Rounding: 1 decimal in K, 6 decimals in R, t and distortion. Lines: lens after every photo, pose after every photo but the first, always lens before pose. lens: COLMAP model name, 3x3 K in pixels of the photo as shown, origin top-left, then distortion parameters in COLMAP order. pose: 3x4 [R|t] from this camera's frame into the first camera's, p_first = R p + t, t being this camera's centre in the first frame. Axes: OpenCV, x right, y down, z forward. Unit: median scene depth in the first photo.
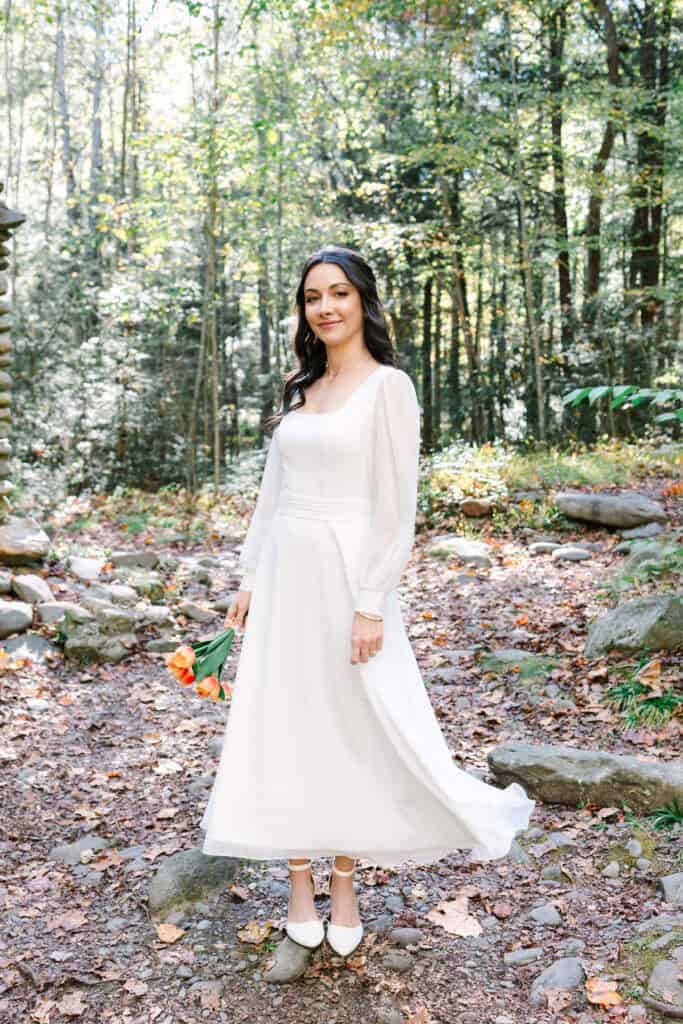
lens RADIAL K [[1090.5, 0, 339.4], [0, 1090.5, 529.6], [0, 0, 1]] dist [0.008452, 0.023715]
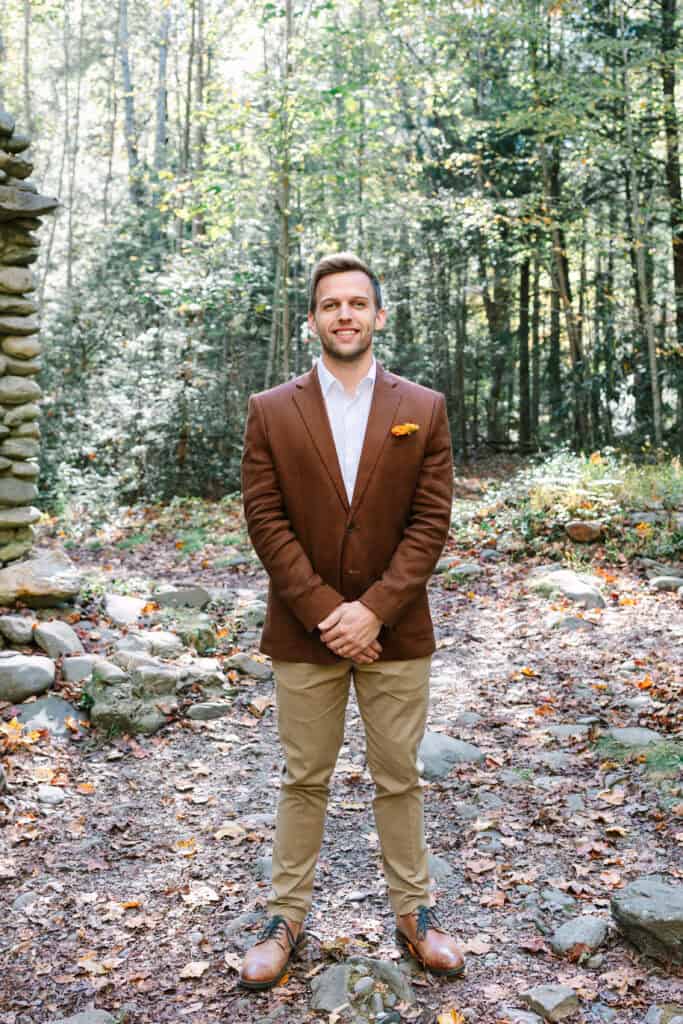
lens RADIAL K [[1213.8, 0, 357.2], [0, 1213.8, 492.4], [0, 0, 1]] dist [-0.003465, 0.027443]
pose [[0.998376, 0.000376, -0.056964, 0.002553], [-0.002388, 0.999375, -0.035257, -0.018030], [0.056916, 0.035336, 0.997753, 0.050386]]
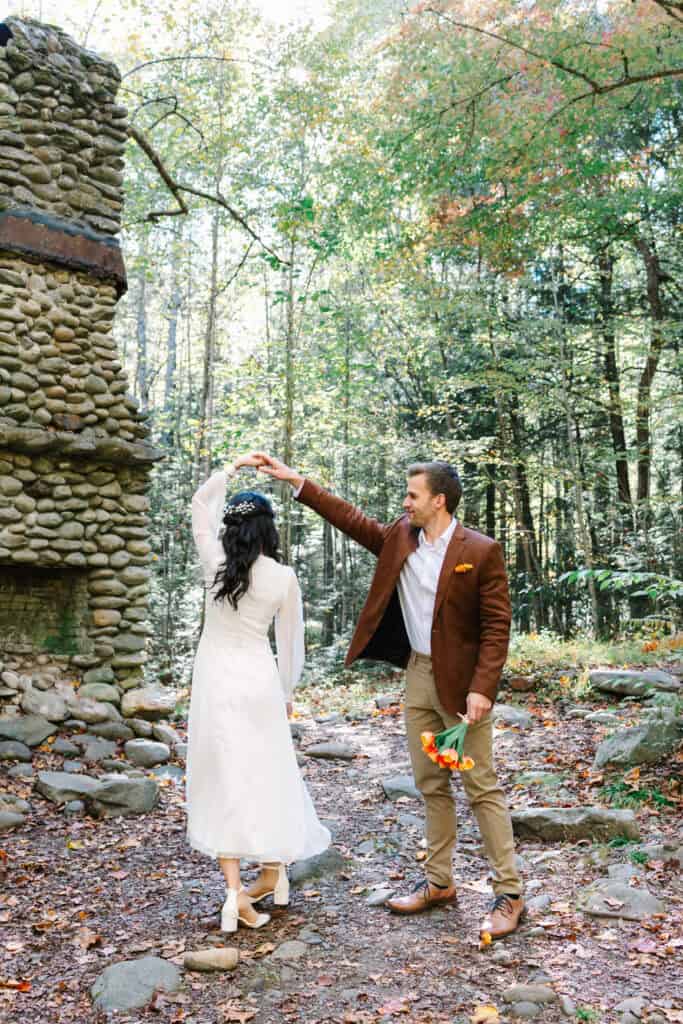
lens RADIAL K [[1090.5, 0, 339.4], [0, 1090.5, 529.6], [0, 0, 1]] dist [0.008452, 0.023715]
pose [[0.998252, -0.008700, -0.058449, -0.000654], [-0.002299, 0.982634, -0.185538, 0.038558], [0.059049, 0.185348, 0.980897, -0.206256]]
